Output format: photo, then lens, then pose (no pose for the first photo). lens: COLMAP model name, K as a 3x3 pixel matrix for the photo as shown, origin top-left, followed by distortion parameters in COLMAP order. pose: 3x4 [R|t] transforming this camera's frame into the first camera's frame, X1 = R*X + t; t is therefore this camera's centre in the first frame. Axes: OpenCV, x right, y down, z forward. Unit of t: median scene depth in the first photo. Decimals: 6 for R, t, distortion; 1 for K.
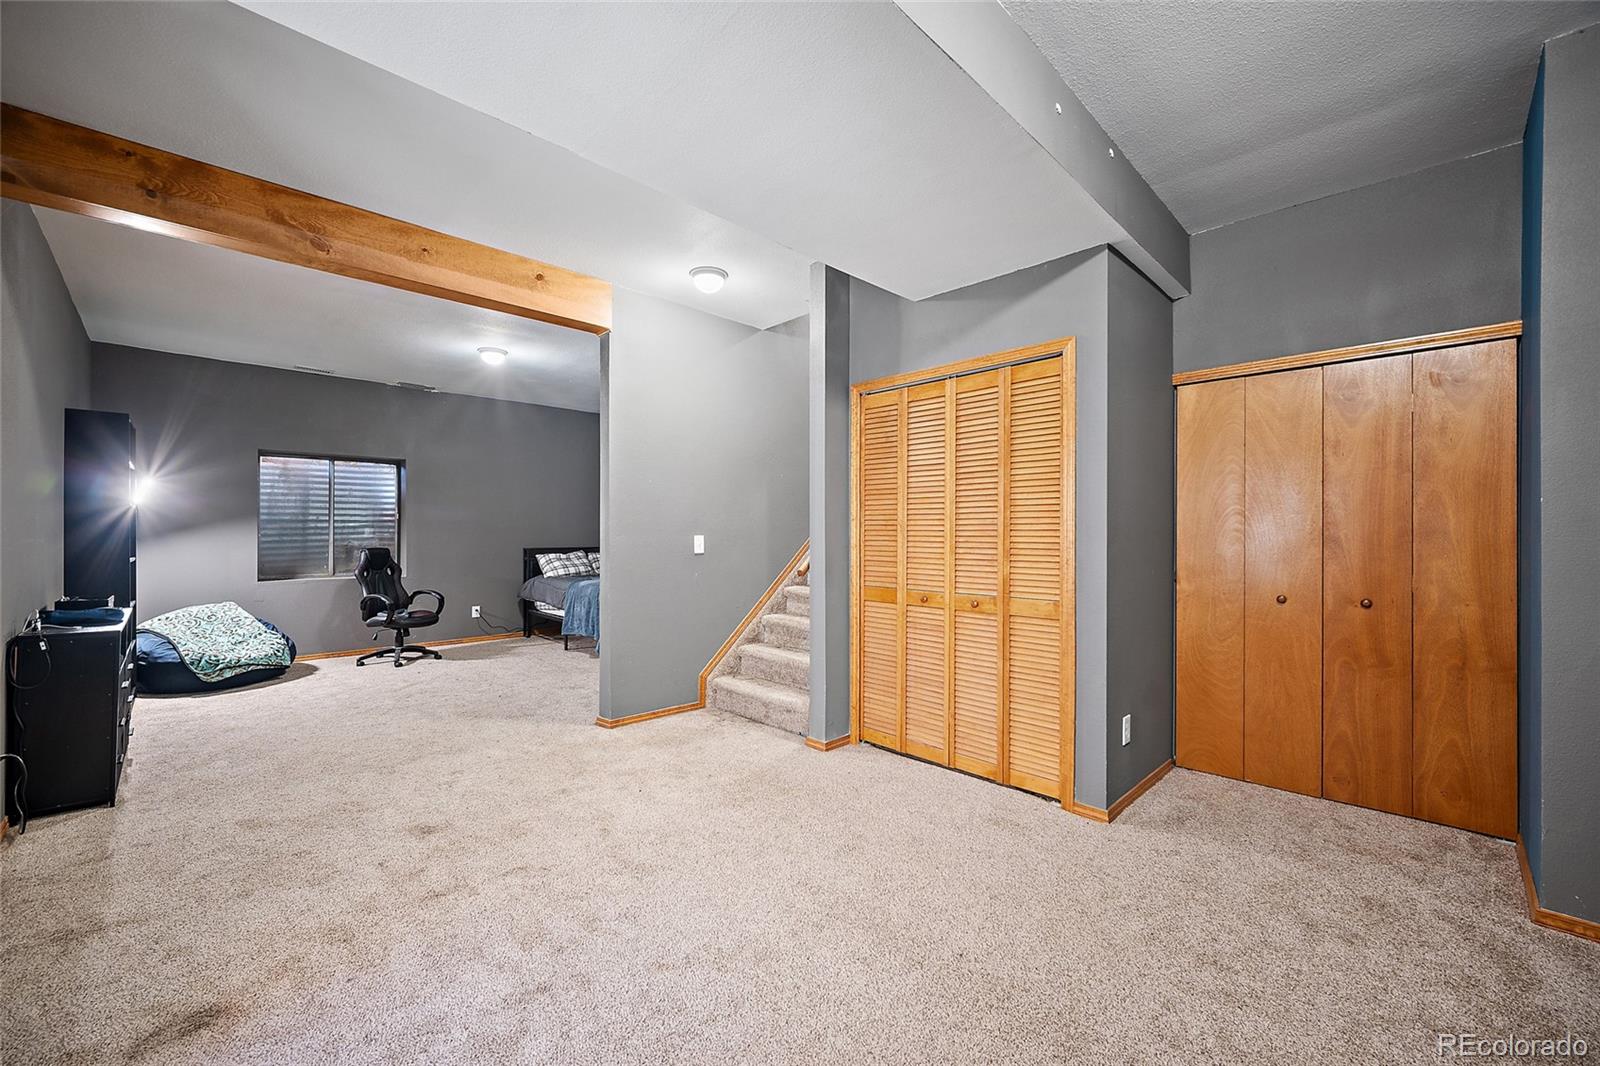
lens RADIAL K [[626.5, 0, 794.5], [0, 626.5, 524.4], [0, 0, 1]] dist [0.000537, 0.000016]
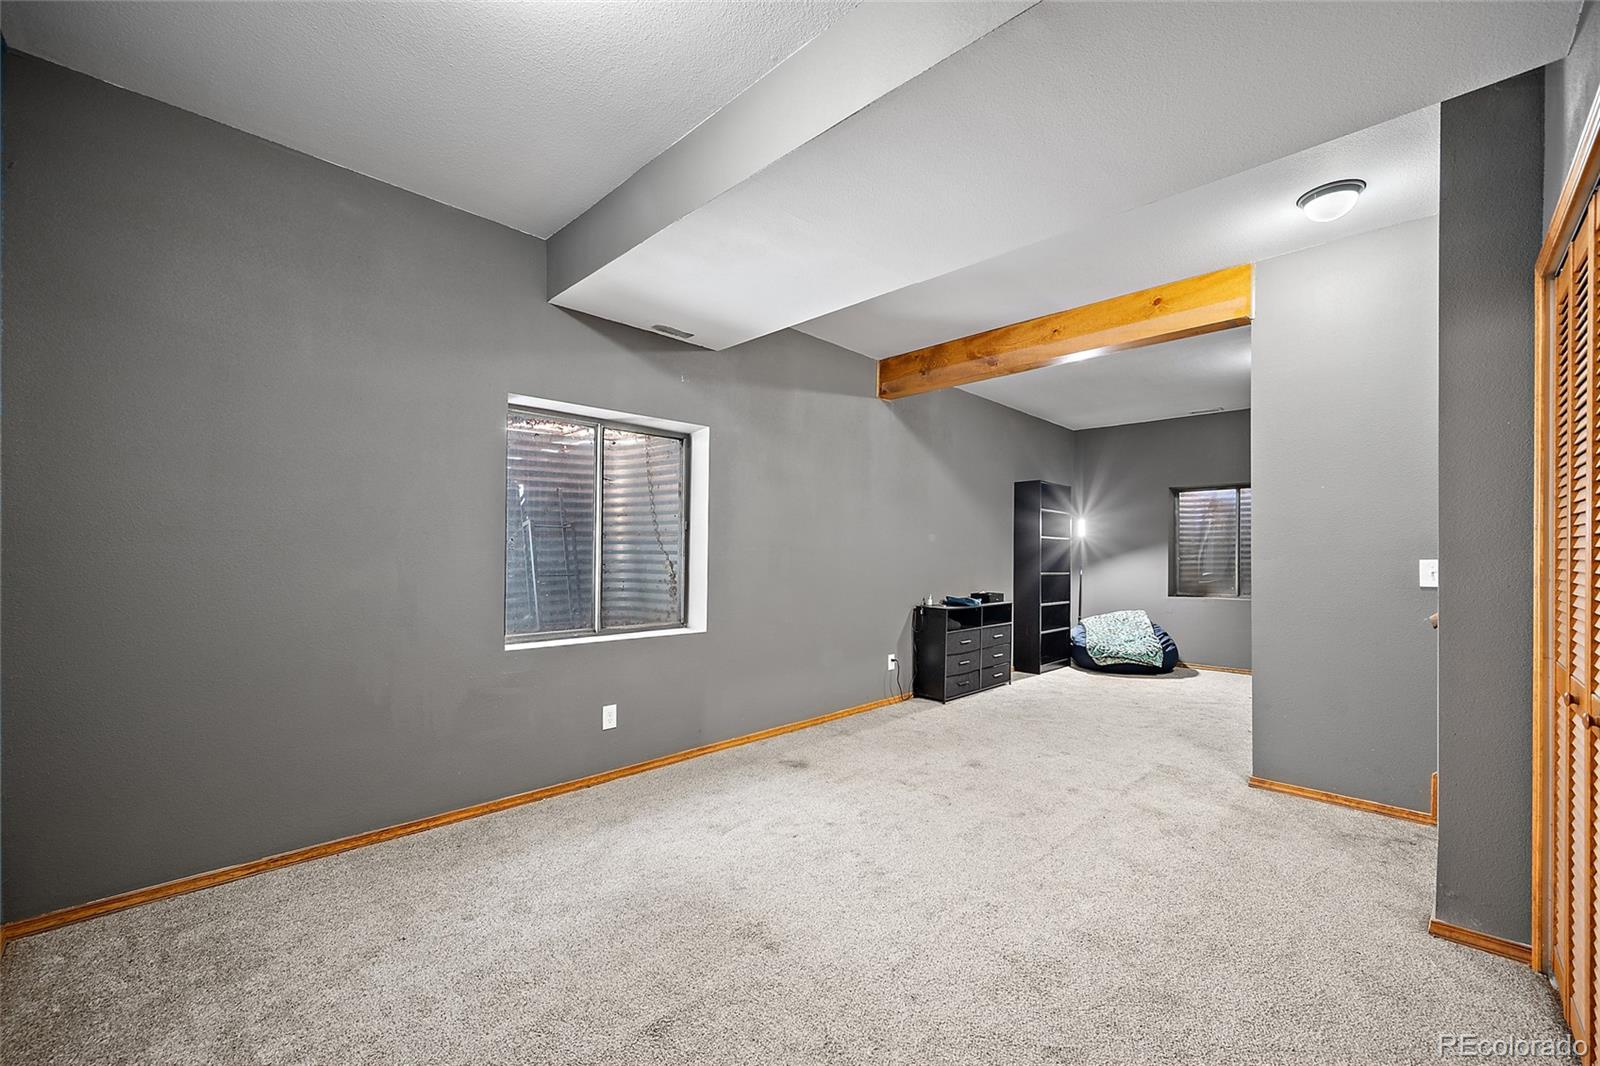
lens RADIAL K [[636.7, 0, 791.5], [0, 636.7, 541.4], [0, 0, 1]] dist [-0.000982, -0.000270]
pose [[0.033571, -0.022449, -0.999184, 0.535871], [0.009584, 0.999709, -0.022139, 0.007115], [0.999390, -0.008833, 0.033776, 0.341384]]
